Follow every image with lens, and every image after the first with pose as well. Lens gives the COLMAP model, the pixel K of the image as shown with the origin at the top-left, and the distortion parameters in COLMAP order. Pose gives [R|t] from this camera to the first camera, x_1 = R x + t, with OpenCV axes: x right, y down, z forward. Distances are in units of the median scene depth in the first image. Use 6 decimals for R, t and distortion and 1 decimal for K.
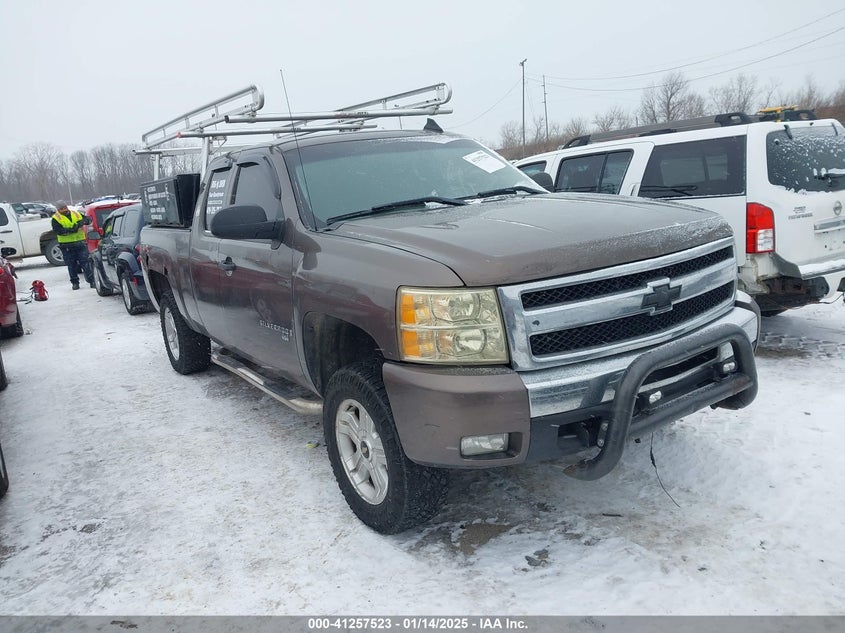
lens RADIAL K [[665.7, 0, 412.7], [0, 665.7, 294.8], [0, 0, 1]] dist [0.020383, -0.012693]
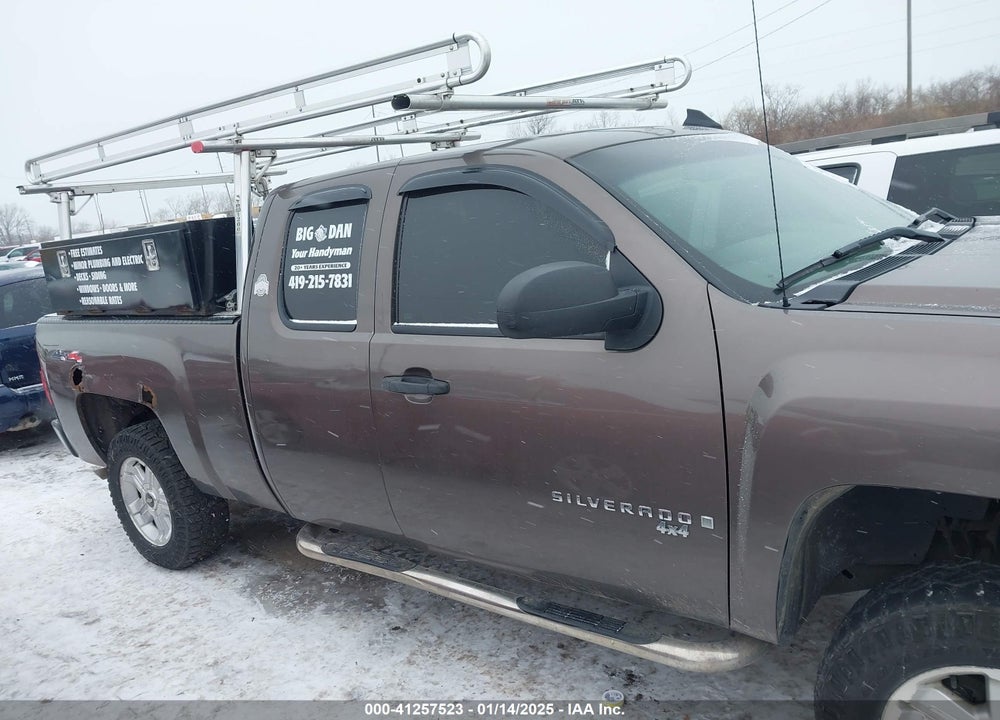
lens RADIAL K [[753.7, 0, 489.8], [0, 753.7, 337.3], [0, 0, 1]] dist [0.023908, -0.020617]
pose [[0.944823, -0.085894, 0.316120, -0.328254], [0.094020, 0.995515, -0.010516, -0.056385], [-0.313799, 0.039658, 0.948661, 0.344764]]
